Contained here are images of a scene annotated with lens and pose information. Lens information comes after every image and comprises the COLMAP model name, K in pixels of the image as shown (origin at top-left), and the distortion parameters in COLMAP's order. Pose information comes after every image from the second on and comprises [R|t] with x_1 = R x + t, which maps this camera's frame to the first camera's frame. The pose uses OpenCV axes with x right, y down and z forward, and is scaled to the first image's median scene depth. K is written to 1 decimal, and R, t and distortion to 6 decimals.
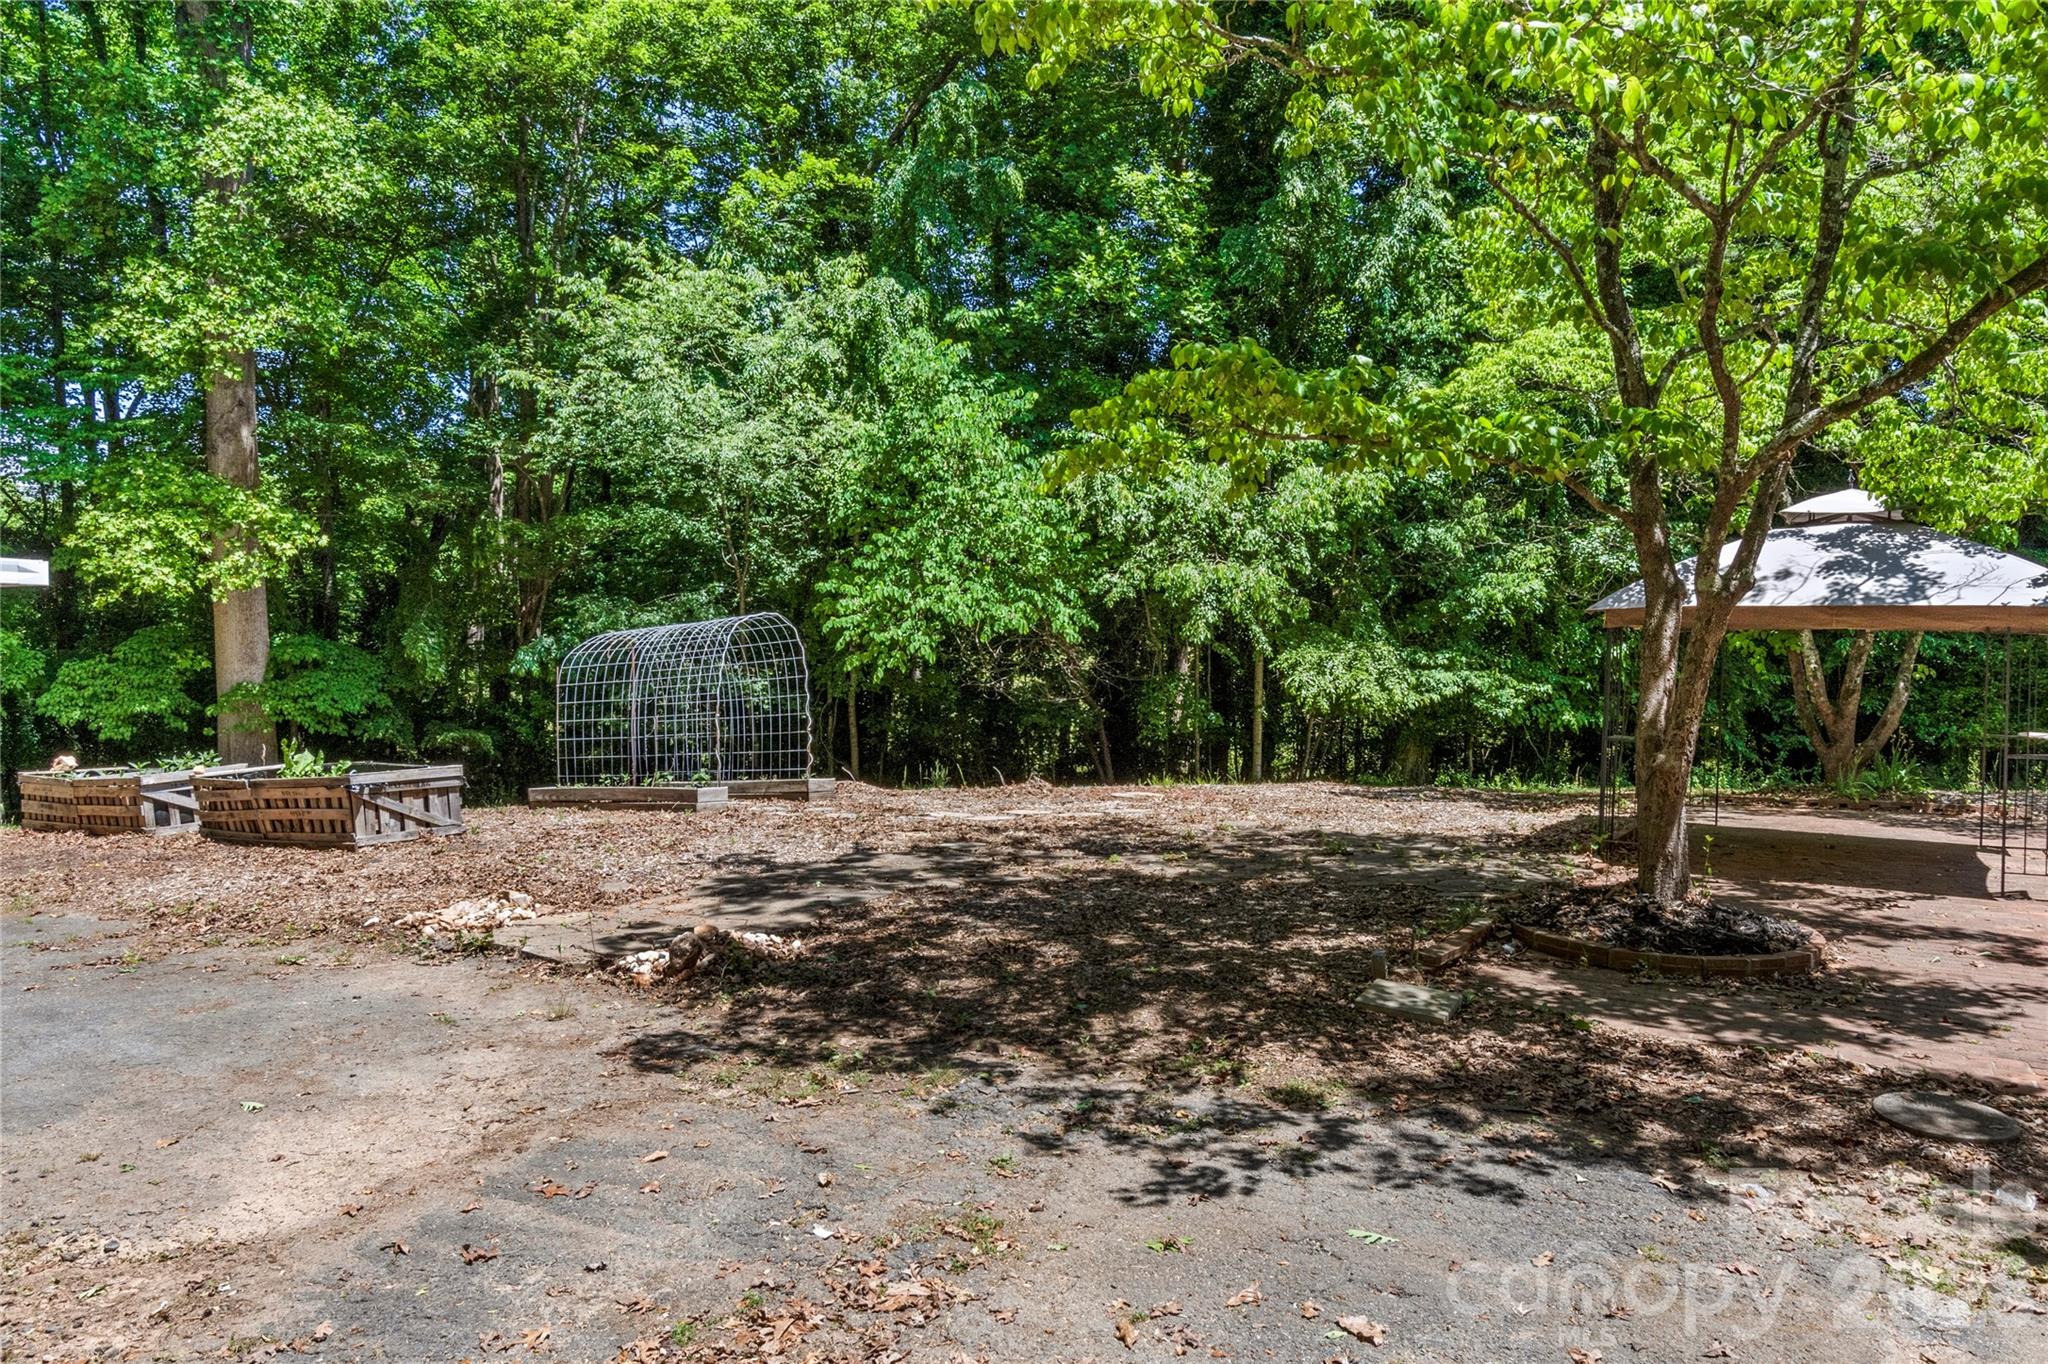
lens RADIAL K [[1417.0, 0, 1024.5], [0, 1417.0, 674.9], [0, 0, 1]] dist [-0.007287, 0.003949]
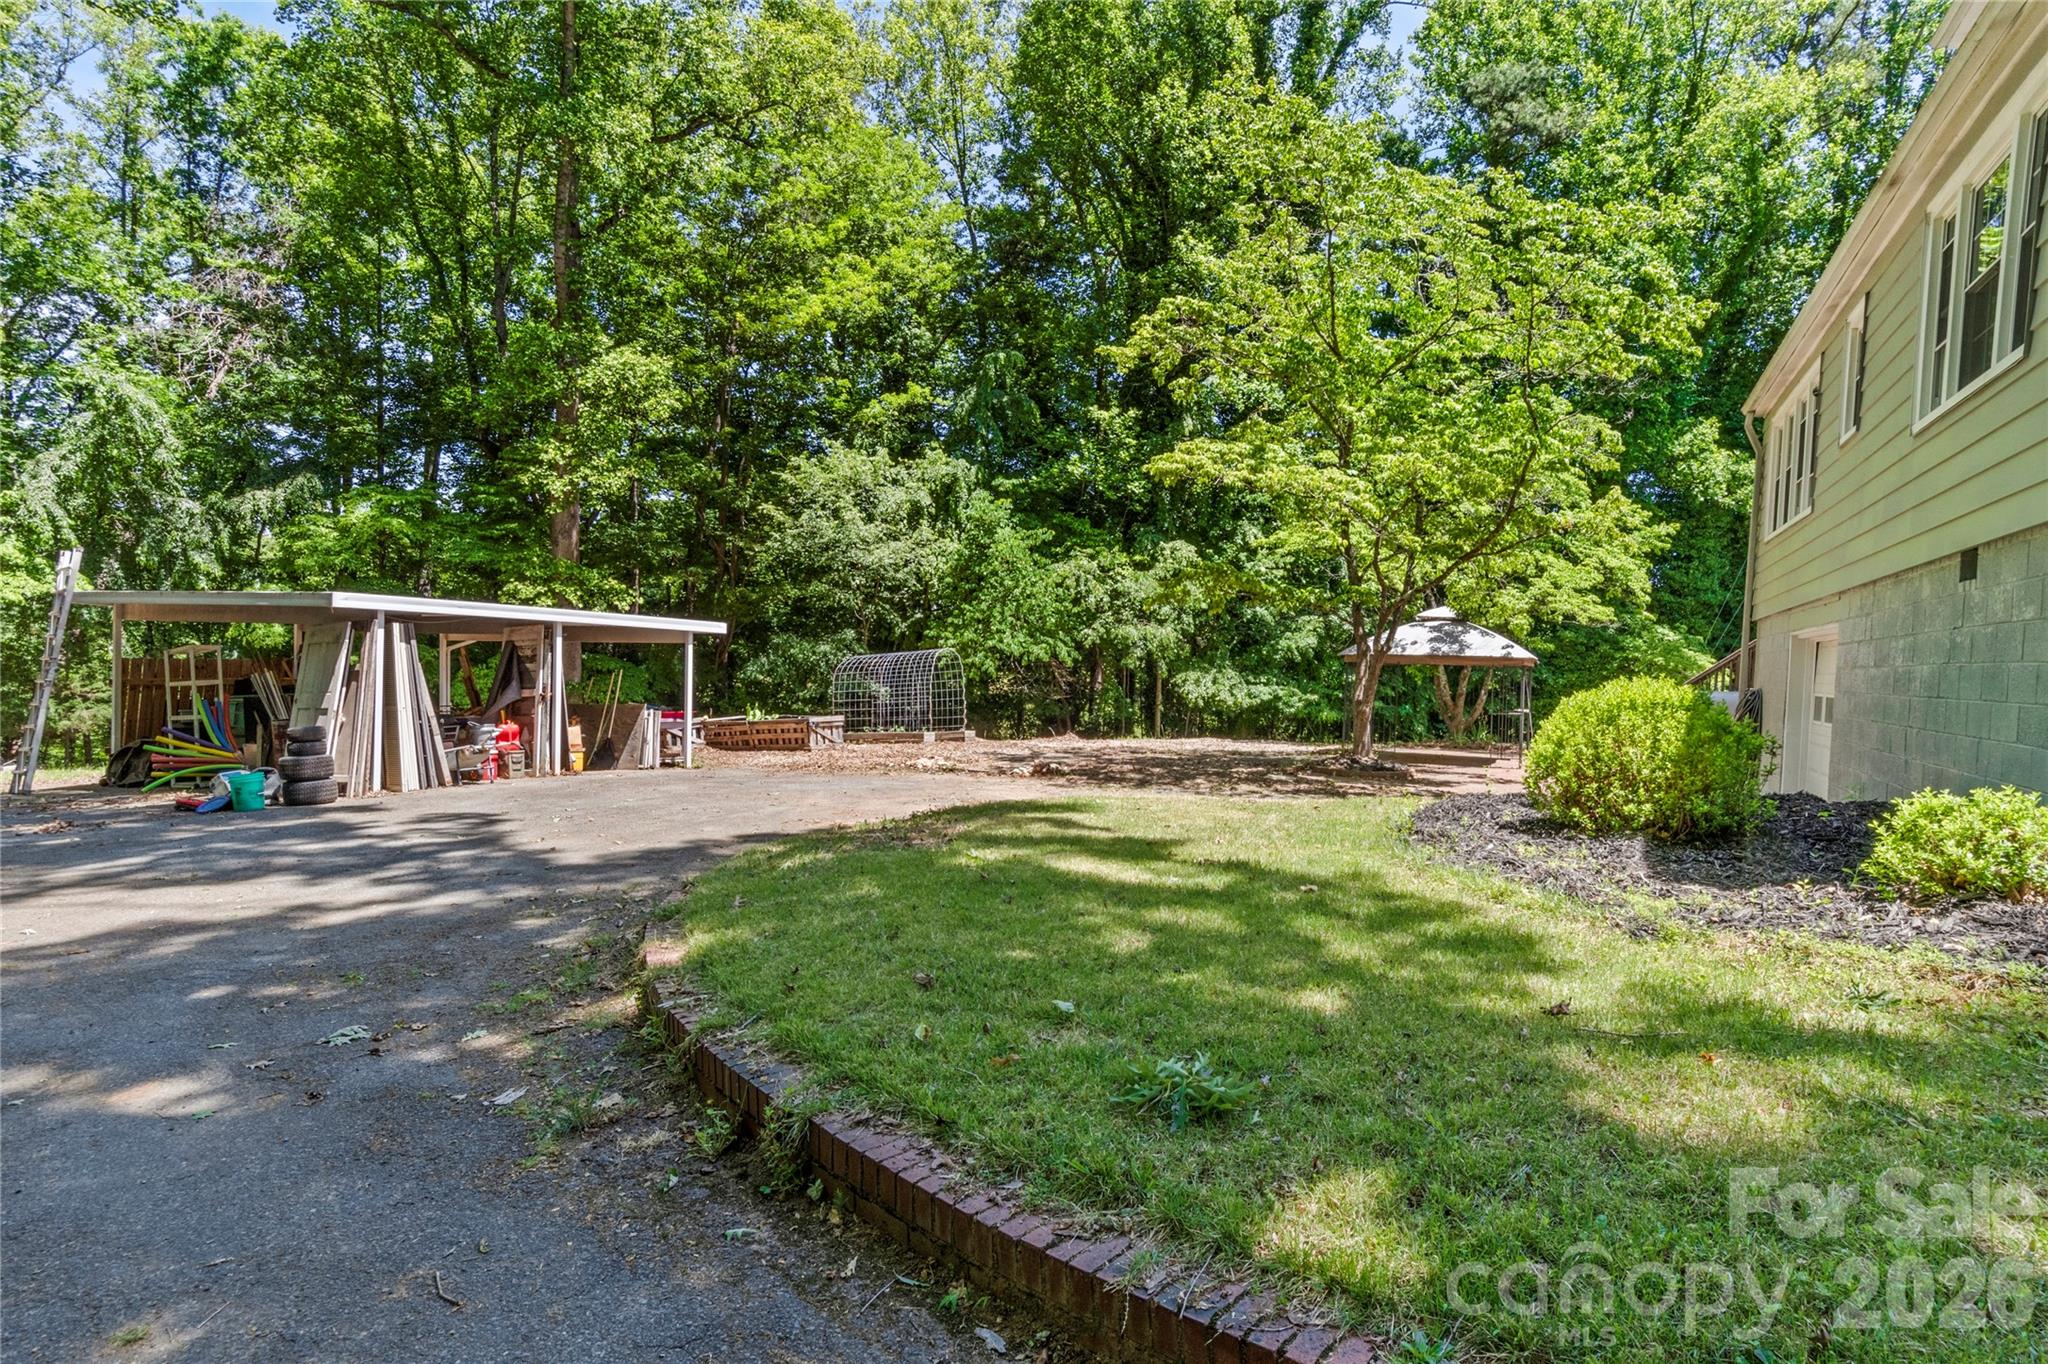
lens RADIAL K [[1139.9, 0, 1023.6], [0, 1139.9, 682.8], [0, 0, 1]] dist [0.004747, 0.000295]
pose [[0.994387, 0.015996, 0.104589, -0.173721], [-0.014715, 0.999807, -0.013003, 0.018036], [-0.104776, 0.011391, 0.994431, -0.451519]]
